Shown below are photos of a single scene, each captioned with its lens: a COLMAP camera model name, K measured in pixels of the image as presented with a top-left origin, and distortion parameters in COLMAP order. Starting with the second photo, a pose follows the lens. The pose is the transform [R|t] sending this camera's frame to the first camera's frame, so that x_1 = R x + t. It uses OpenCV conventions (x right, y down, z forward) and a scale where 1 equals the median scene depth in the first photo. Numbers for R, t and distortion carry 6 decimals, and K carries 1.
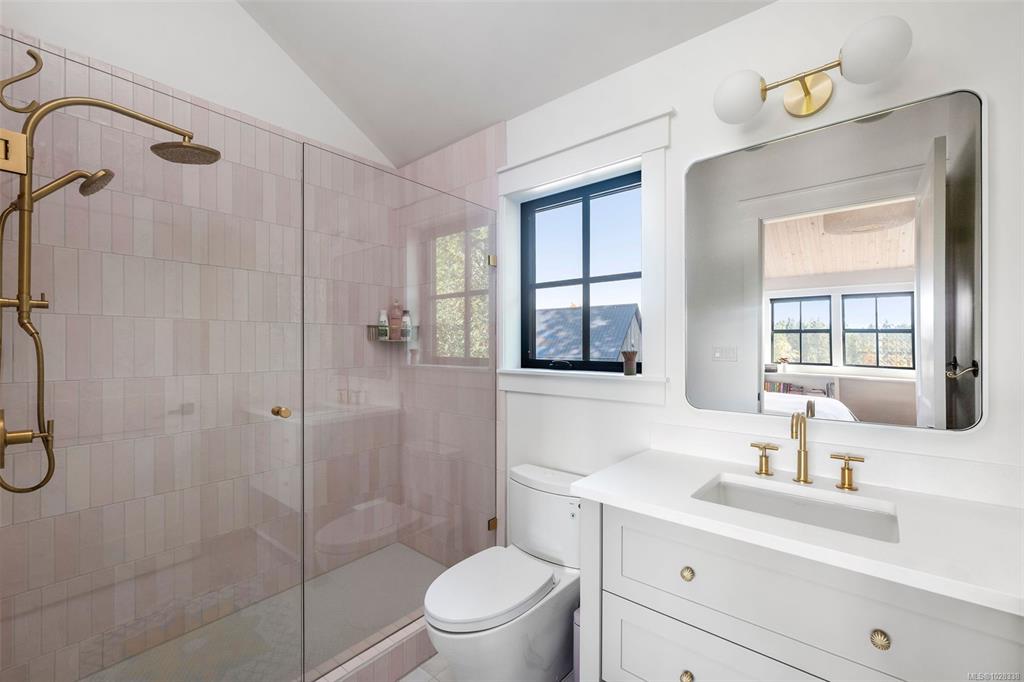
lens RADIAL K [[427.2, 0, 514.2], [0, 427.2, 346.7], [0, 0, 1]] dist [0.002007, -0.000005]
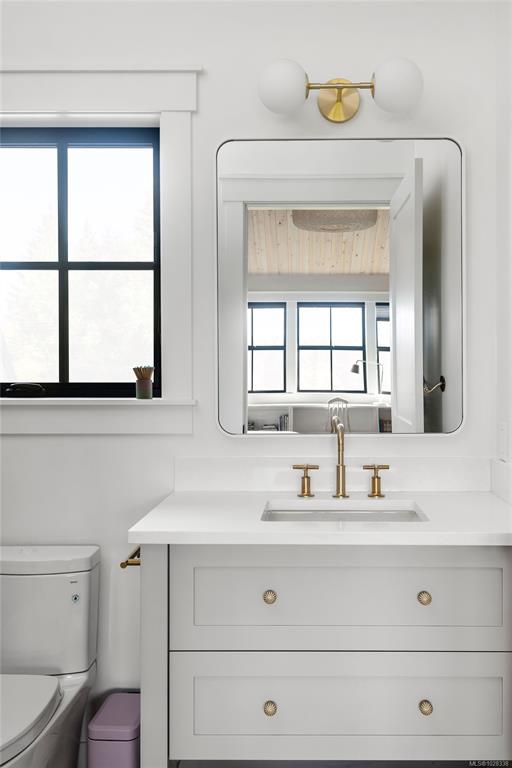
lens RADIAL K [[844.6, 0, 255.3], [0, 844.6, 379.7], [0, 0, 1]] dist [0.069440, 0.000000]
pose [[0.768852, -0.005238, 0.639405, -0.565153], [0.001768, 0.999980, 0.006066, 0.024259], [-0.639424, -0.003533, 0.768846, -0.295007]]
